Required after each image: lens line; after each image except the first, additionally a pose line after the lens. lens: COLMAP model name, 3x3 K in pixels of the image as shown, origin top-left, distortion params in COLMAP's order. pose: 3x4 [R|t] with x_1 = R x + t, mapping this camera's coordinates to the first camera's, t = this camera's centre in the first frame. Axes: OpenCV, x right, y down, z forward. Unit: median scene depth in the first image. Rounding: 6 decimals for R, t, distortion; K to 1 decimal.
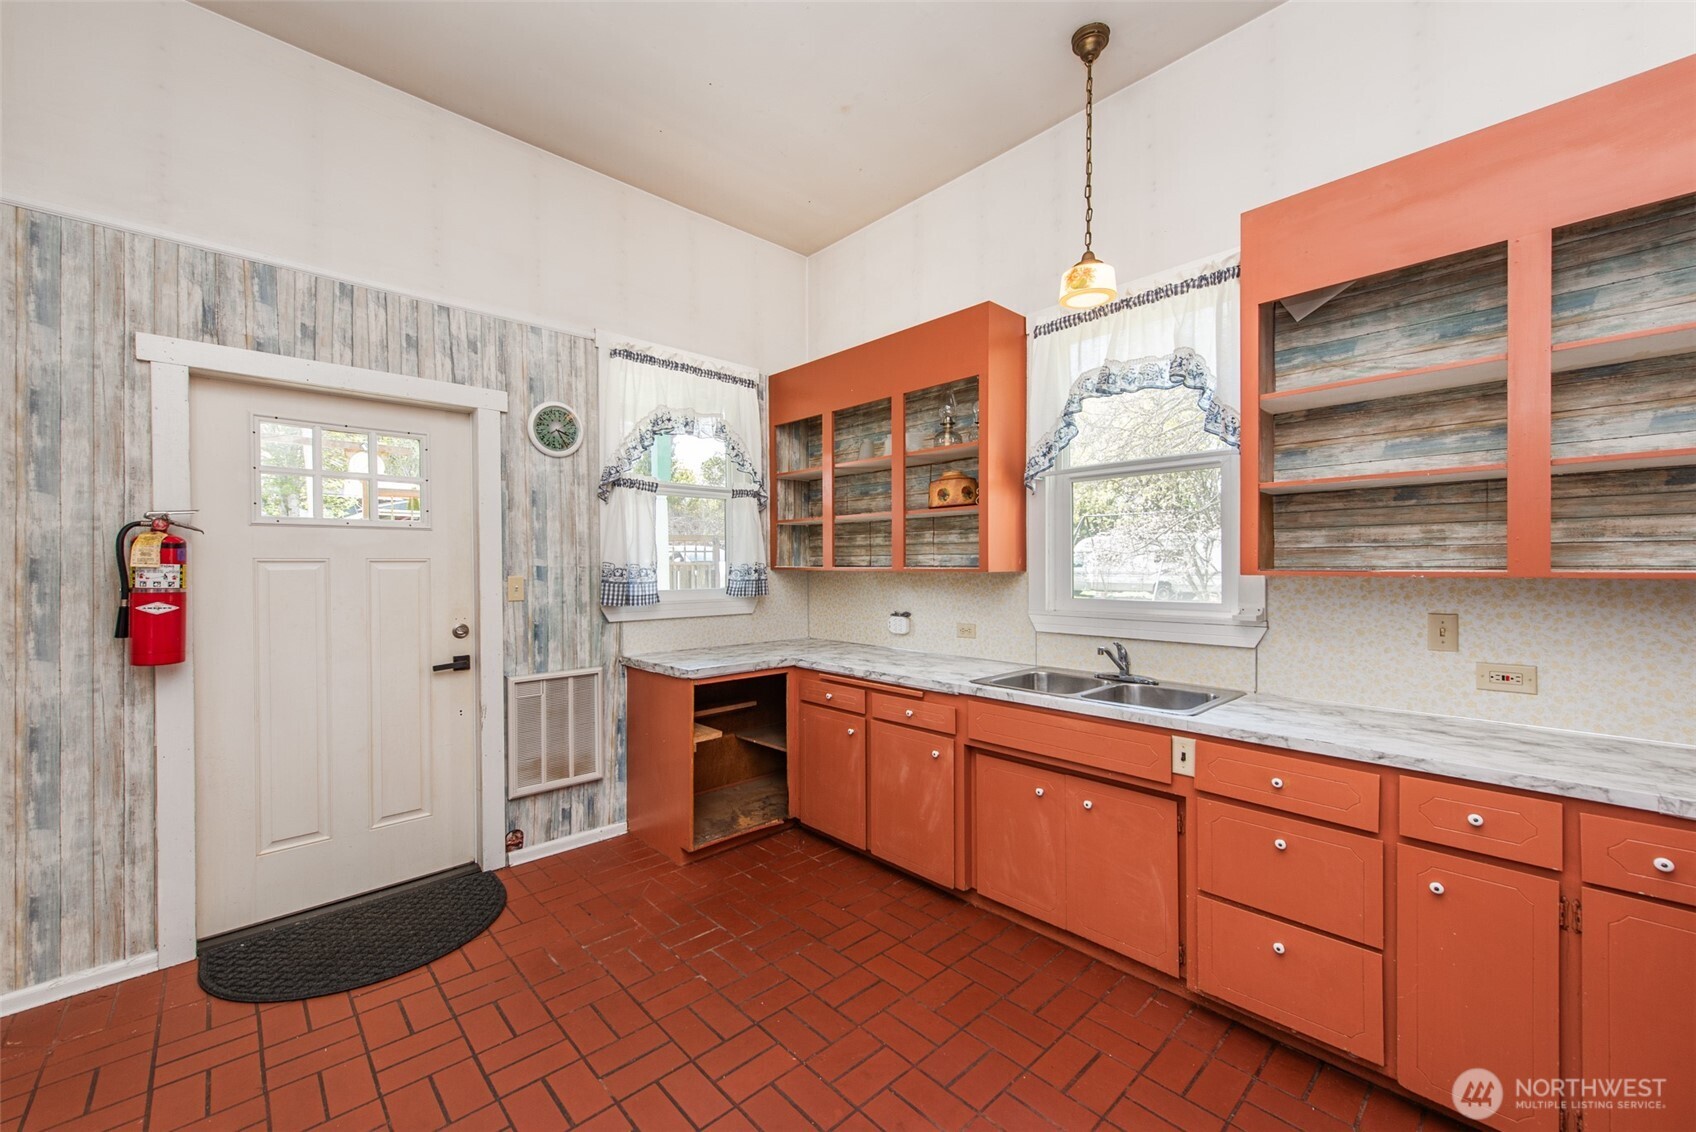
lens RADIAL K [[673.4, 0, 855.3], [0, 673.4, 567.6], [0, 0, 1]] dist [0.012087, -0.003160]
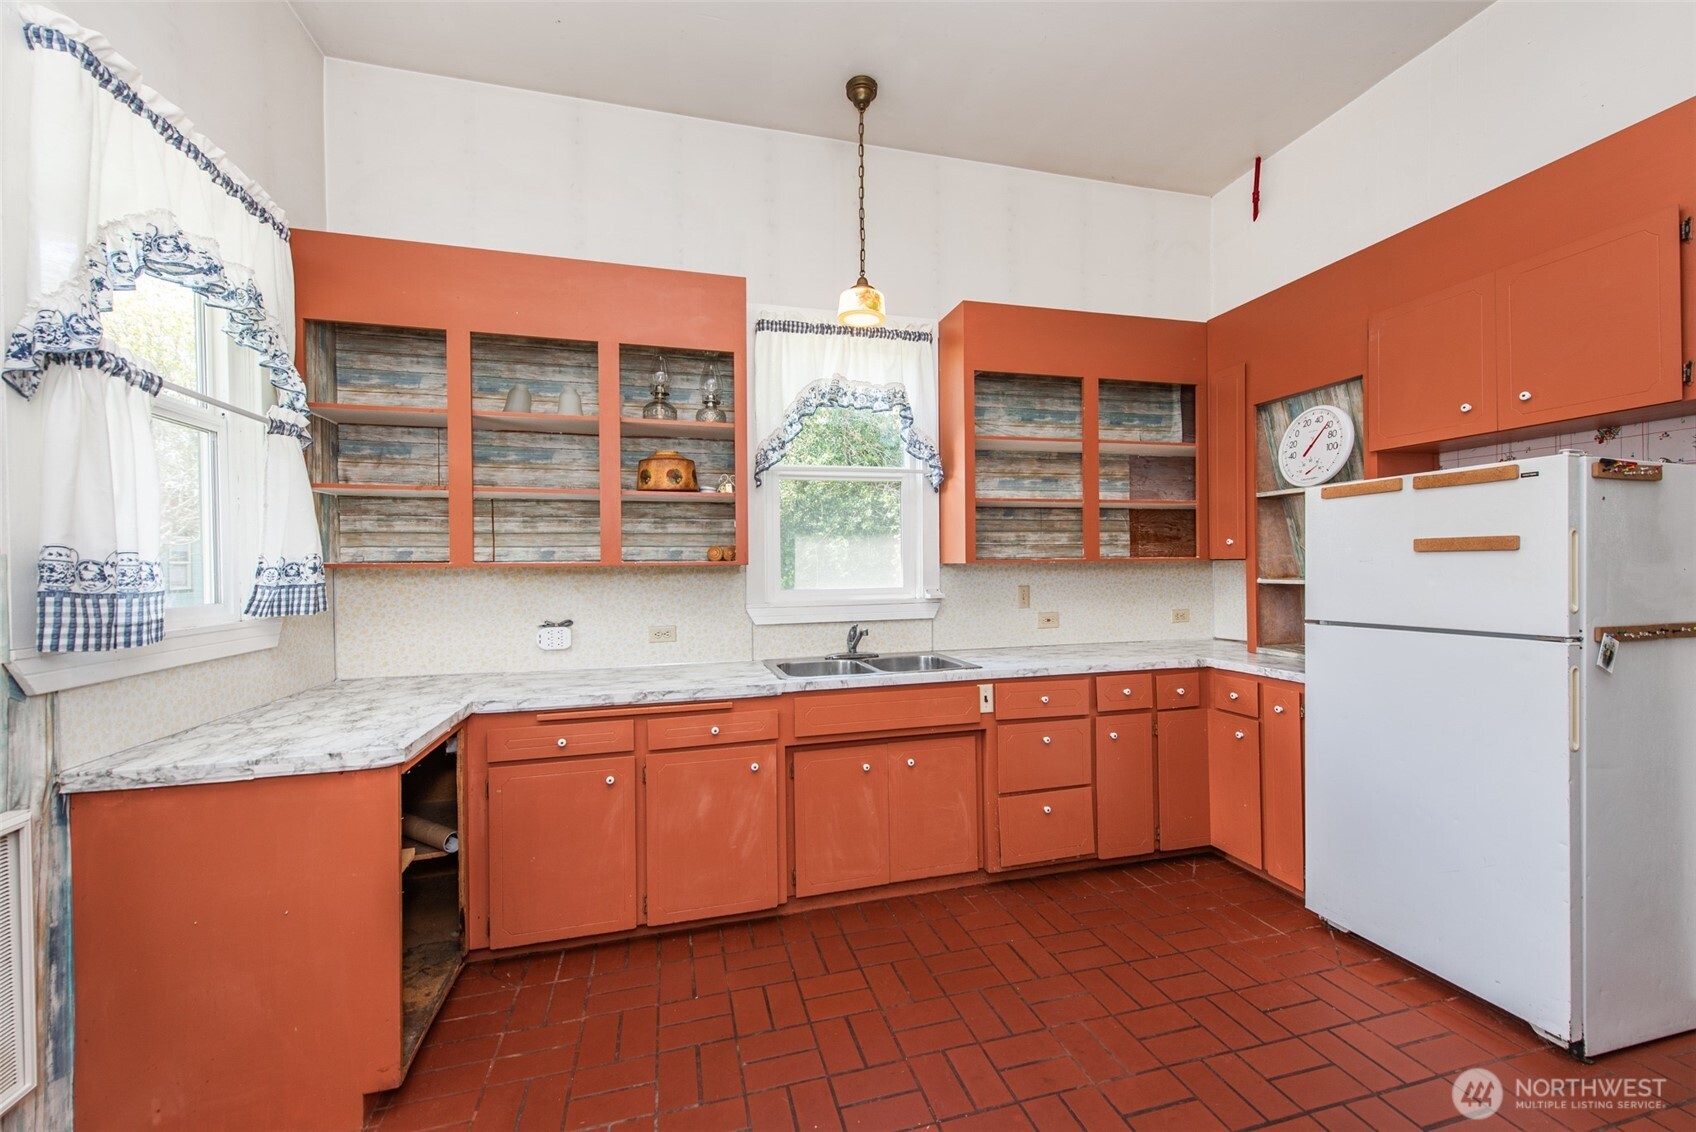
lens RADIAL K [[673.4, 0, 843.3], [0, 673.4, 566.7], [0, 0, 1]] dist [0.012087, -0.003160]
pose [[0.467501, -0.004334, 0.883982, -0.558353], [0.013780, 0.999902, -0.002386, 0.013117], [-0.883885, 0.013296, 0.467515, 0.429430]]
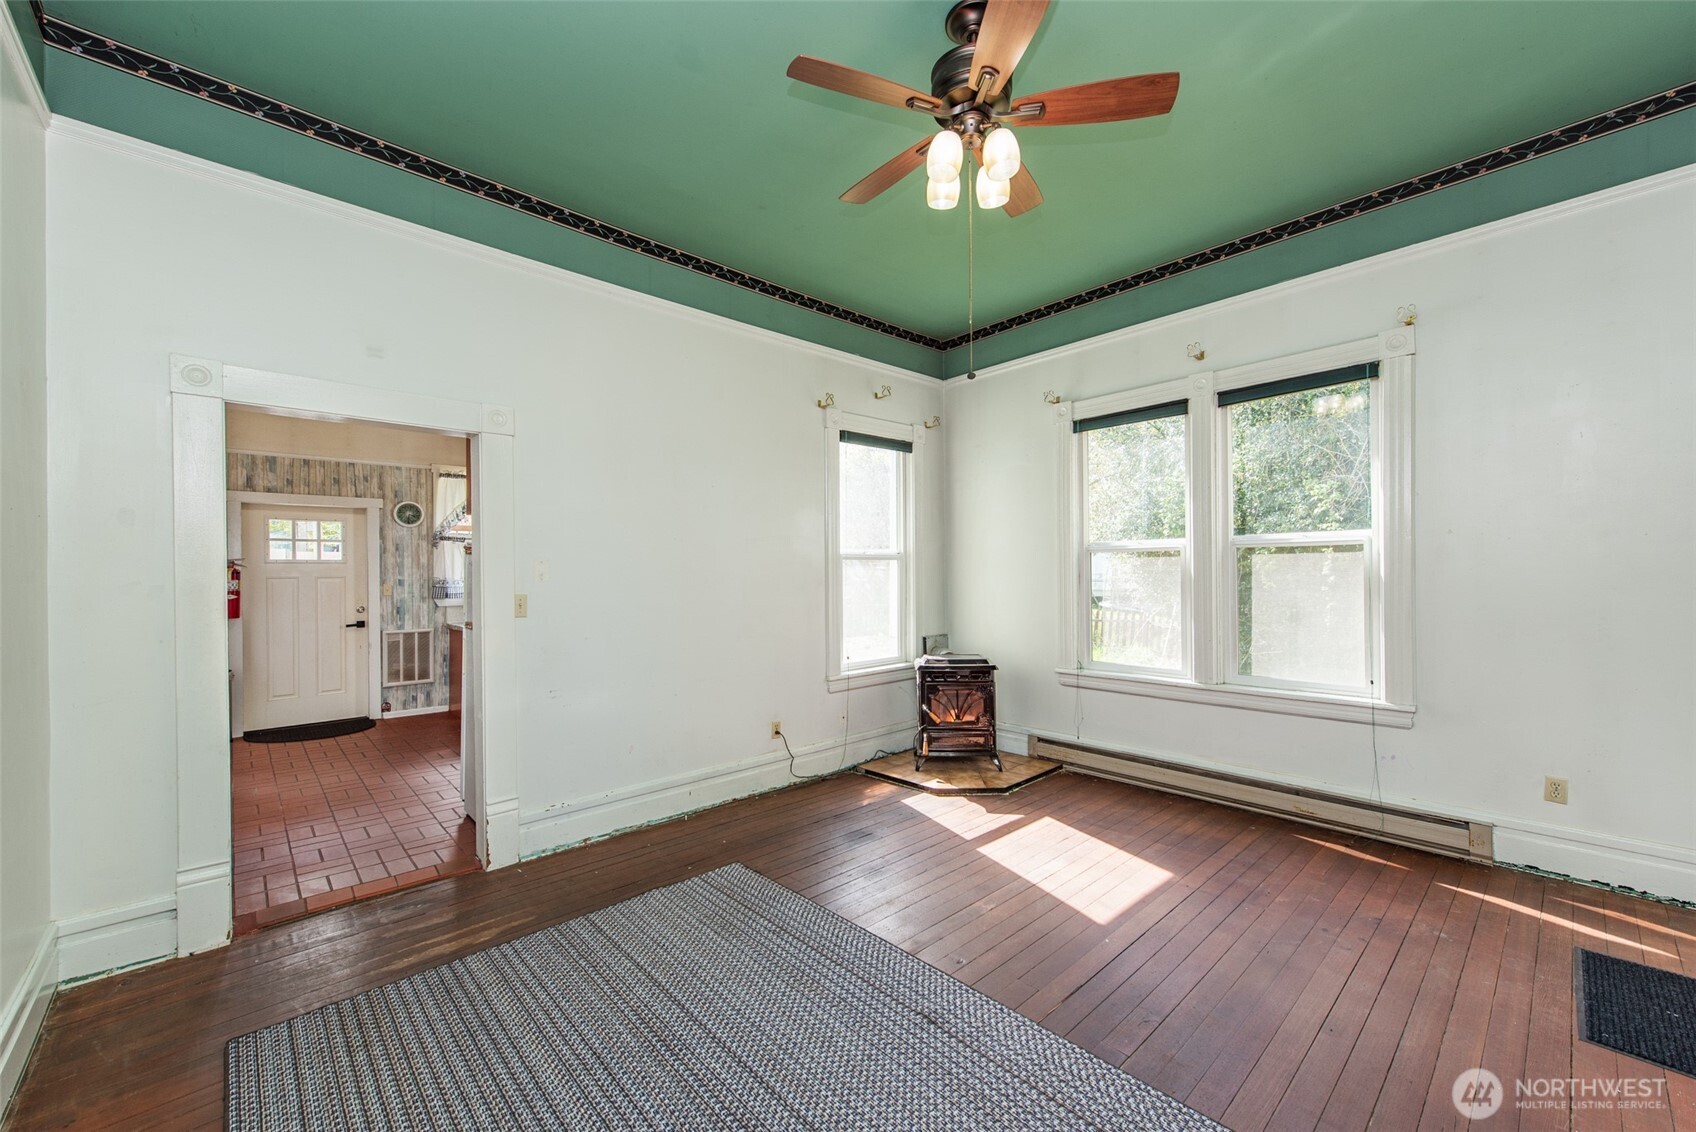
lens RADIAL K [[673.4, 0, 854.8], [0, 673.4, 566.8], [0, 0, 1]] dist [0.012087, -0.003160]
pose [[0.999974, -0.006747, -0.002645, 1.012842], [0.006709, 0.999880, -0.013994, -0.002403], [0.002739, 0.013976, 0.999899, -1.174159]]
